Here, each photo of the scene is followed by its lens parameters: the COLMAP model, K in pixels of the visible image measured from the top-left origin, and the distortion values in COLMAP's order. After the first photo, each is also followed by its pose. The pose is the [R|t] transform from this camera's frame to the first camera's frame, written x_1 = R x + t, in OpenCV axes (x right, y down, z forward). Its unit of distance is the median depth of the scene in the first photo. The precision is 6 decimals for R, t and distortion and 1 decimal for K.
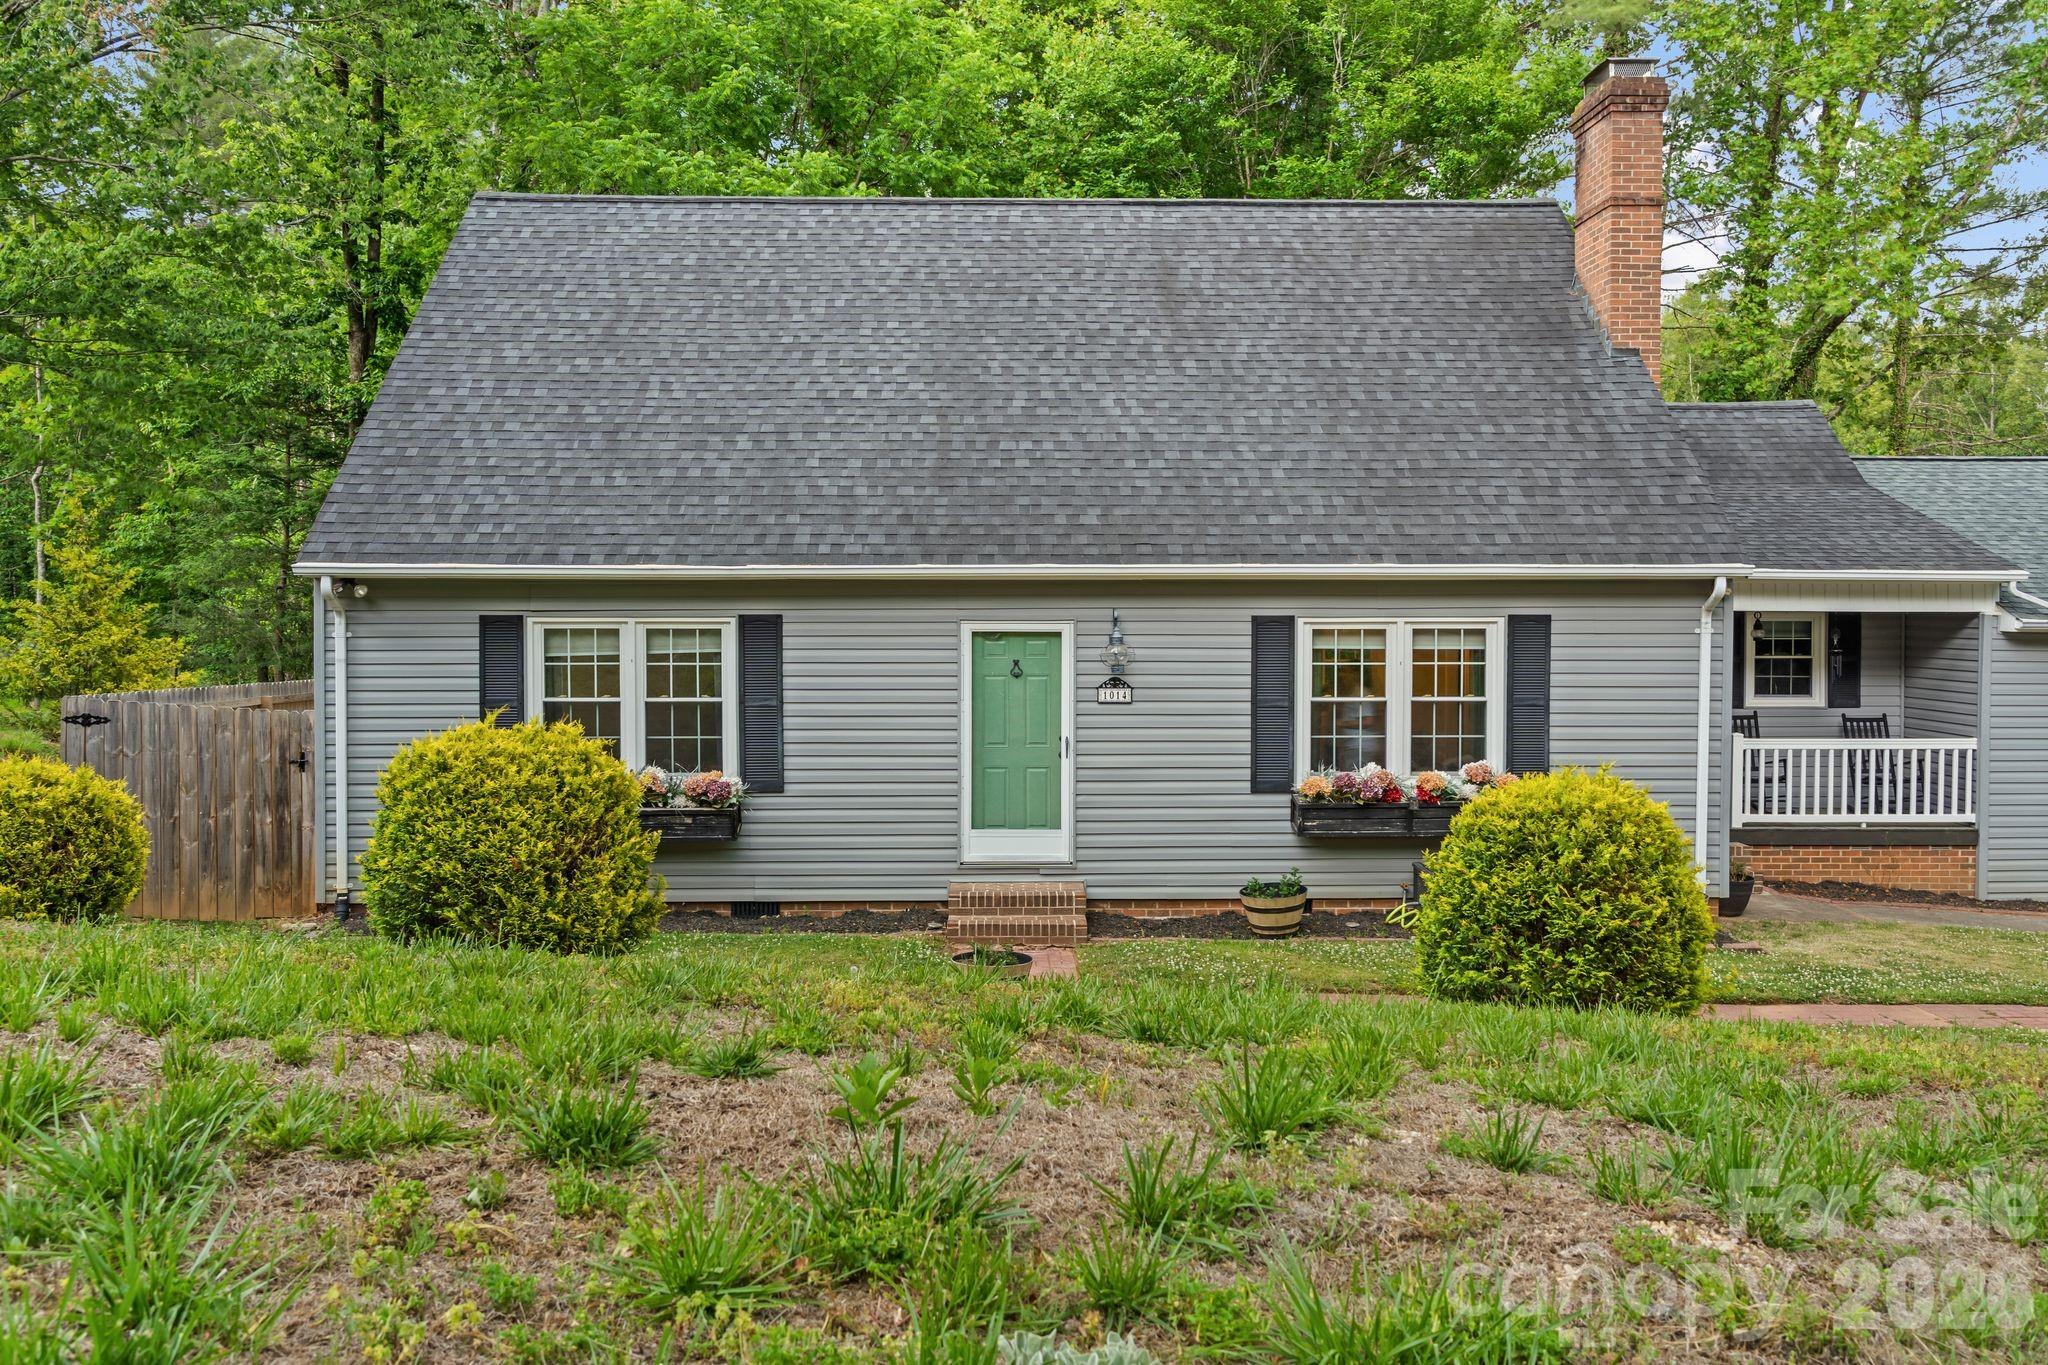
lens RADIAL K [[1716.1, 0, 1024.0], [0, 1716.1, 646.8], [0, 0, 1]] dist [0.005892, 0.003108]
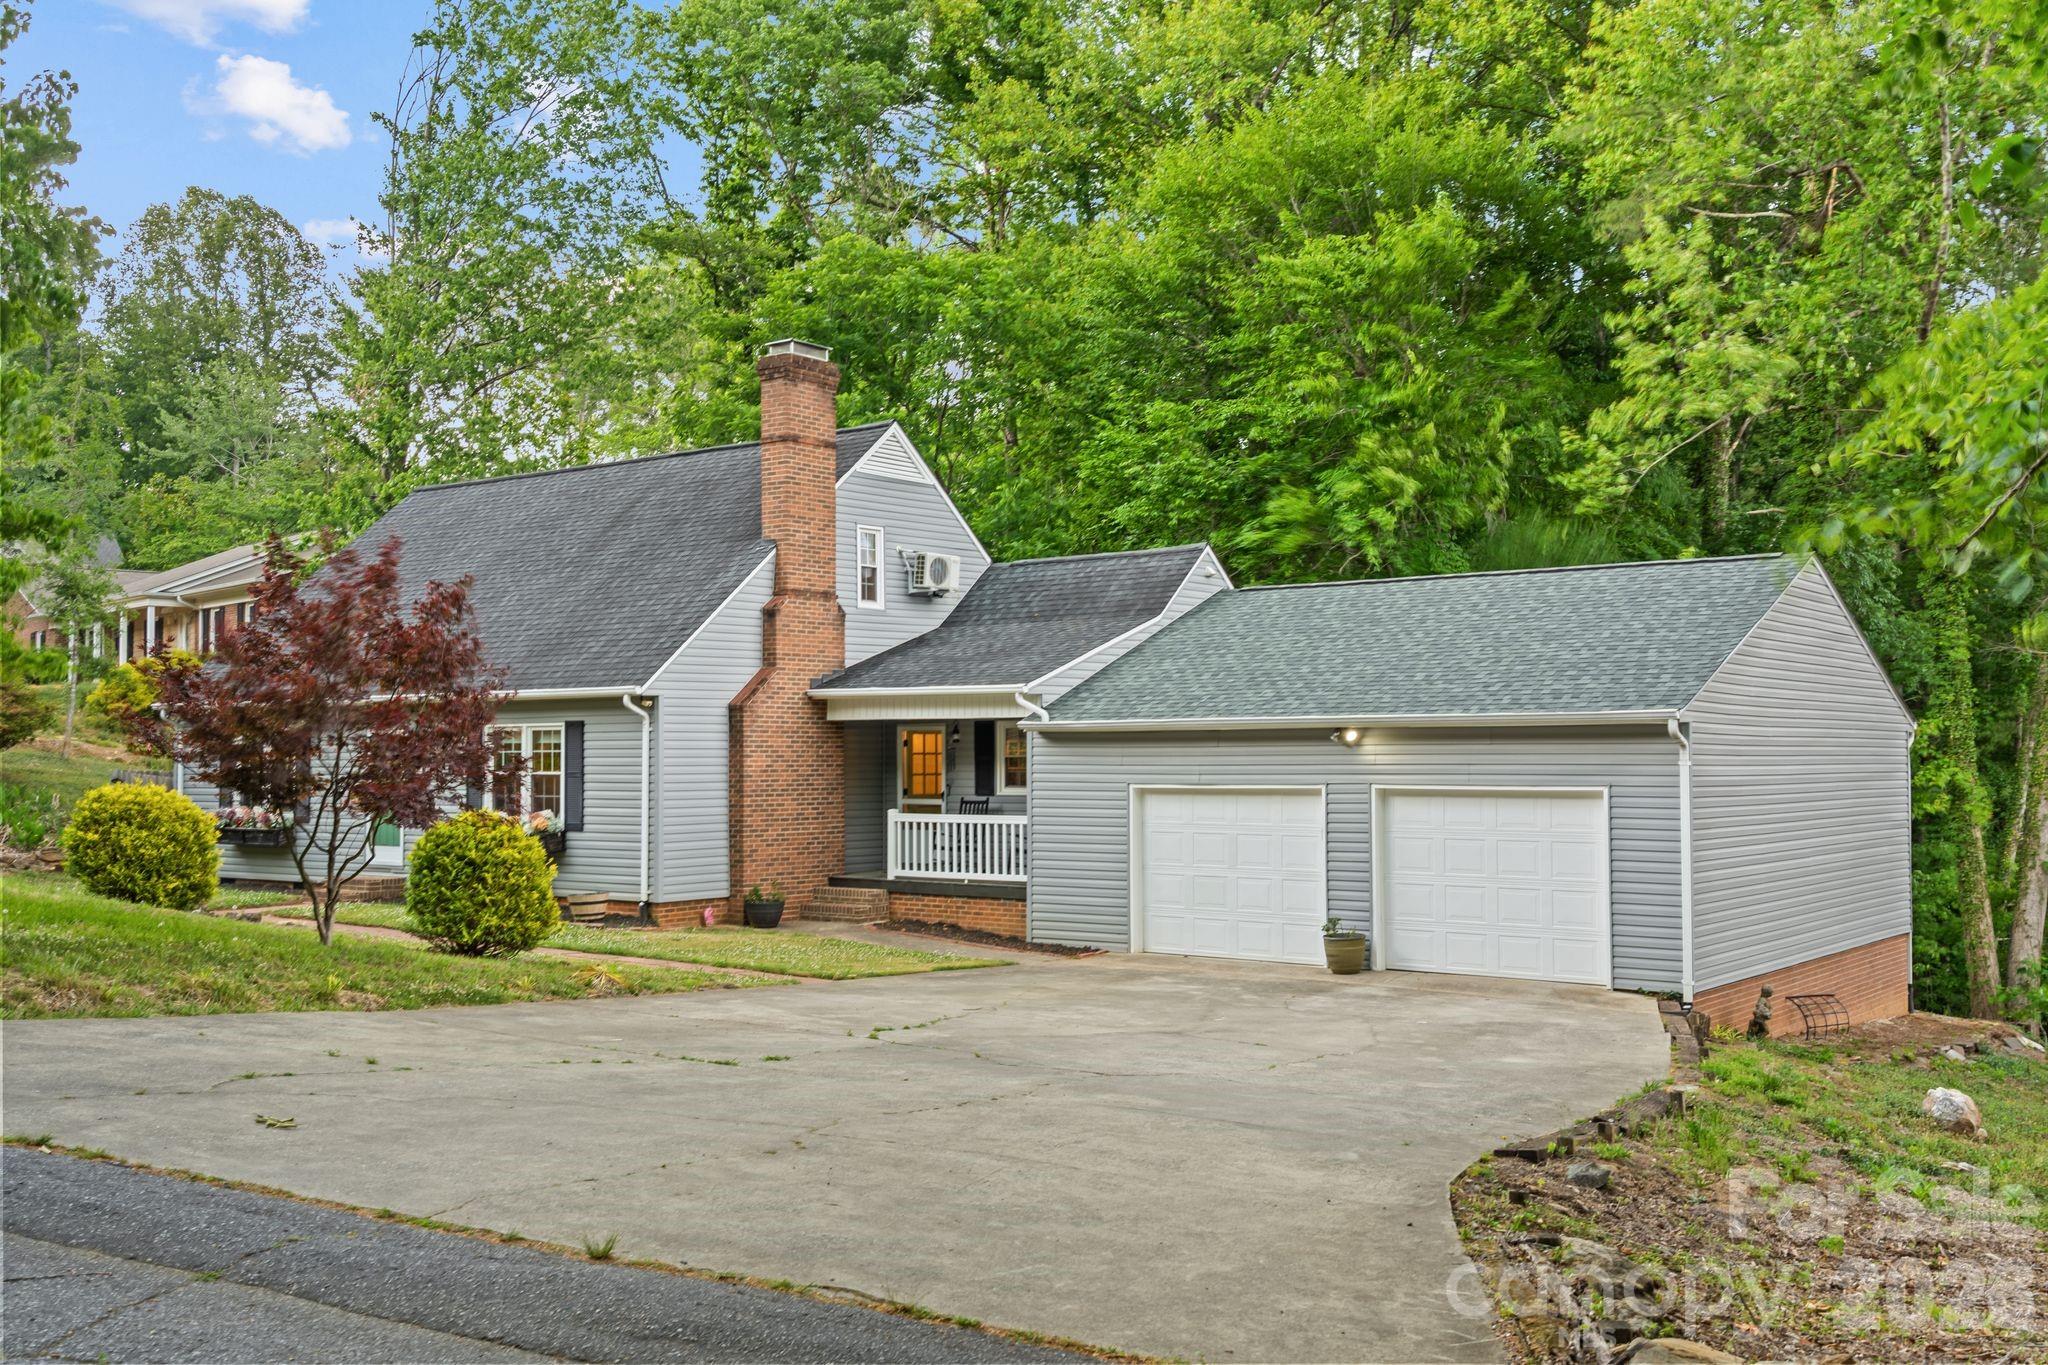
lens RADIAL K [[1919.1, 0, 1038.5], [0, 1919.1, 679.1], [0, 0, 1]] dist [0.032548, 0.000000]
pose [[0.788629, -0.025940, -0.614321, 1.745534], [-0.013881, 0.998104, -0.059965, 0.044594], [0.614712, 0.055818, 0.786774, -0.155576]]
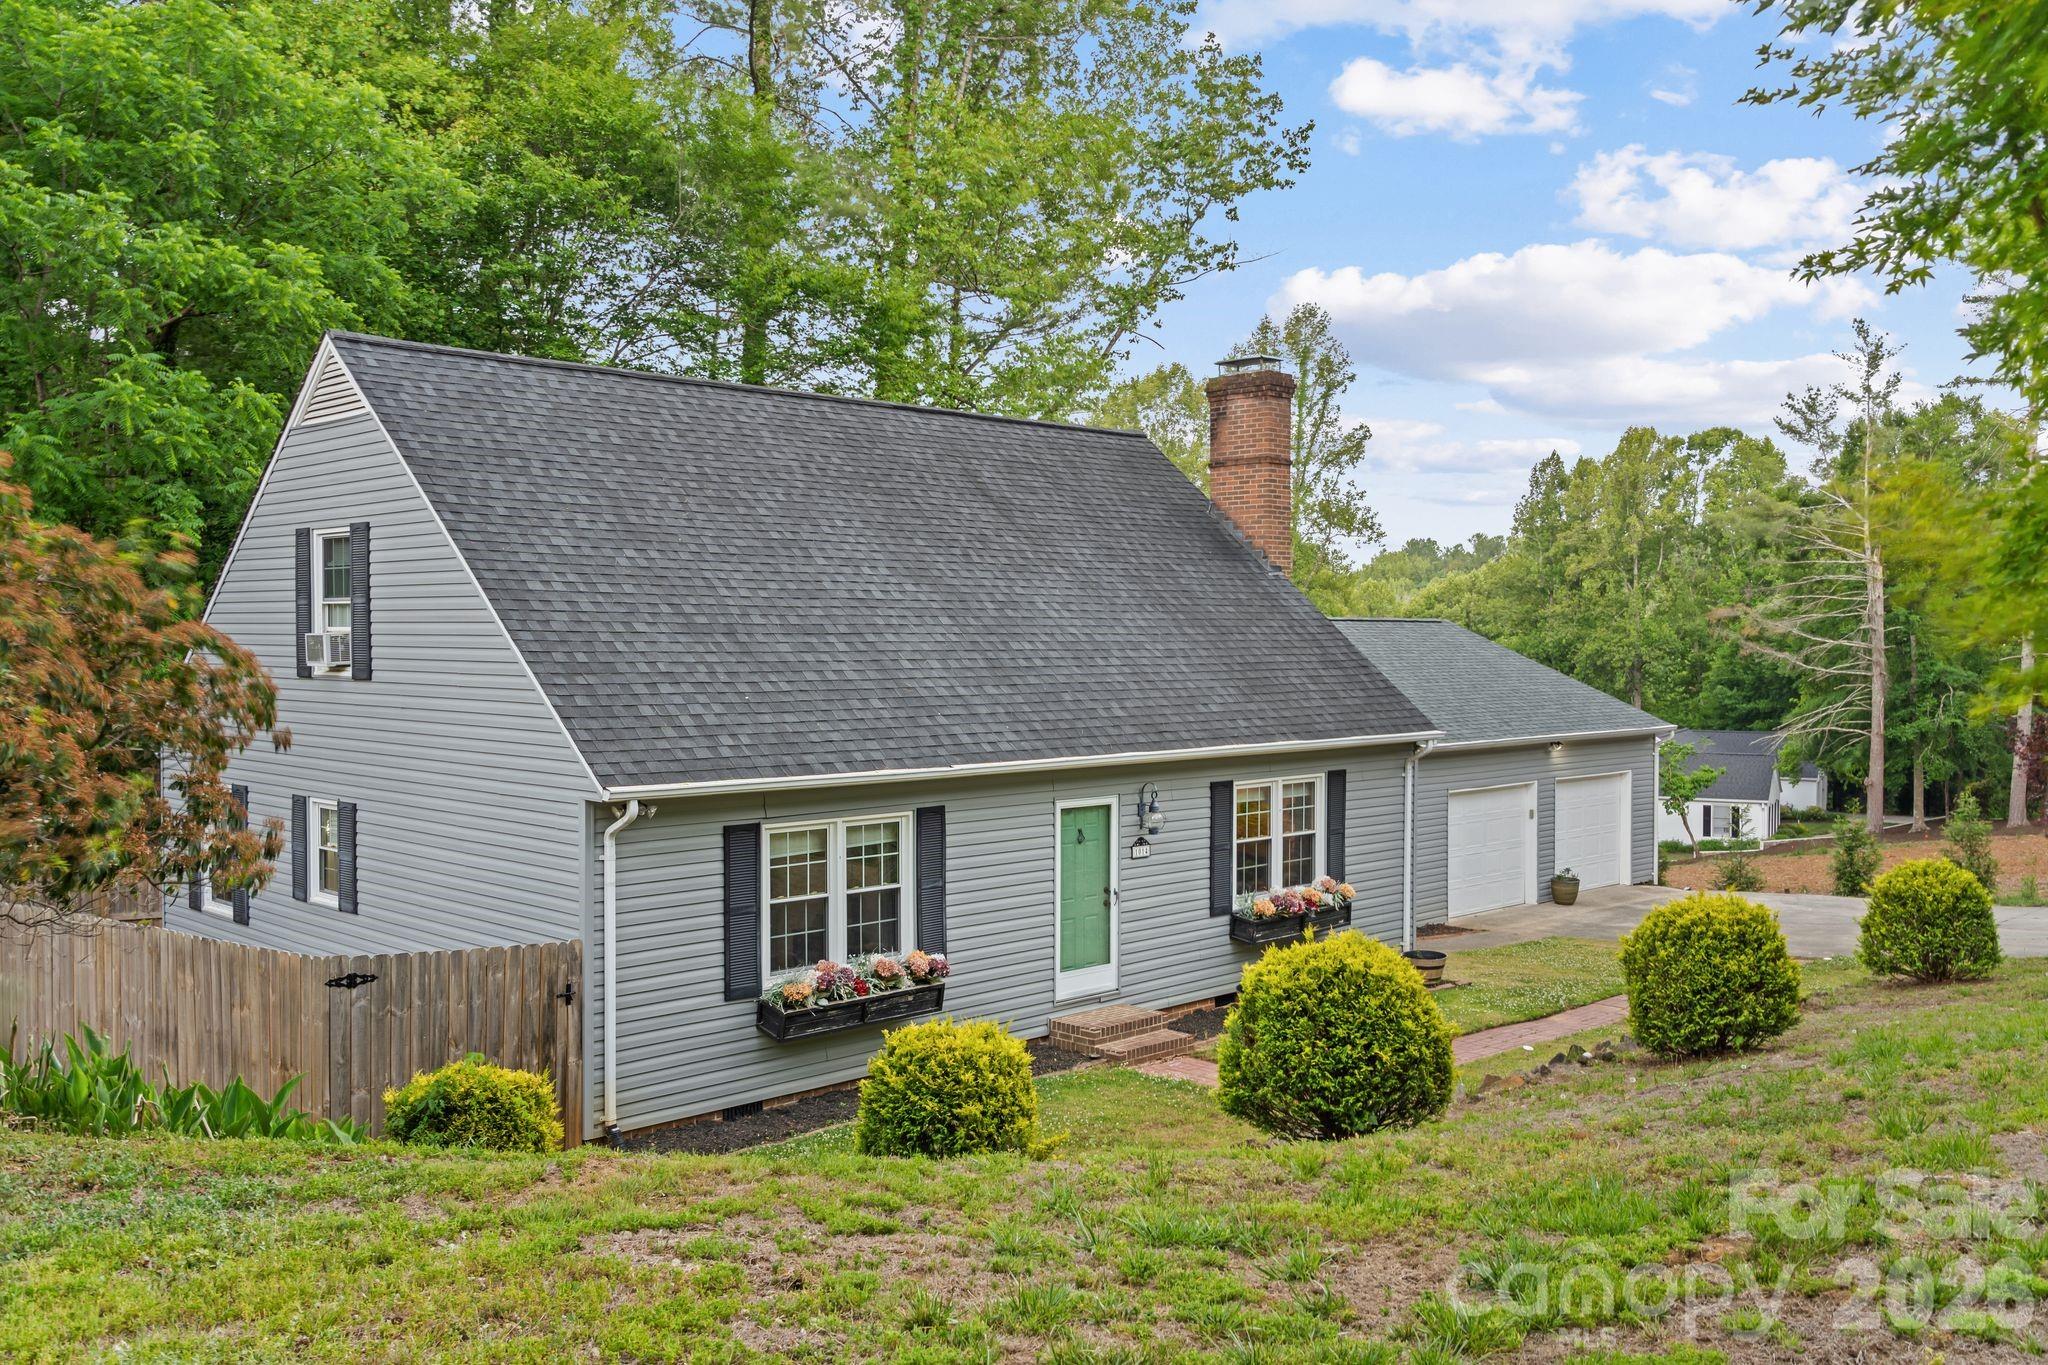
lens RADIAL K [[1776.8, 0, 1029.3], [0, 1776.8, 669.6], [0, 0, 1]] dist [0.009402, -0.022475]
pose [[0.724366, -0.013963, 0.689275, -0.899191], [0.019839, 0.999803, -0.000596, -0.105490], [-0.689130, 0.014106, 0.724500, 0.109369]]
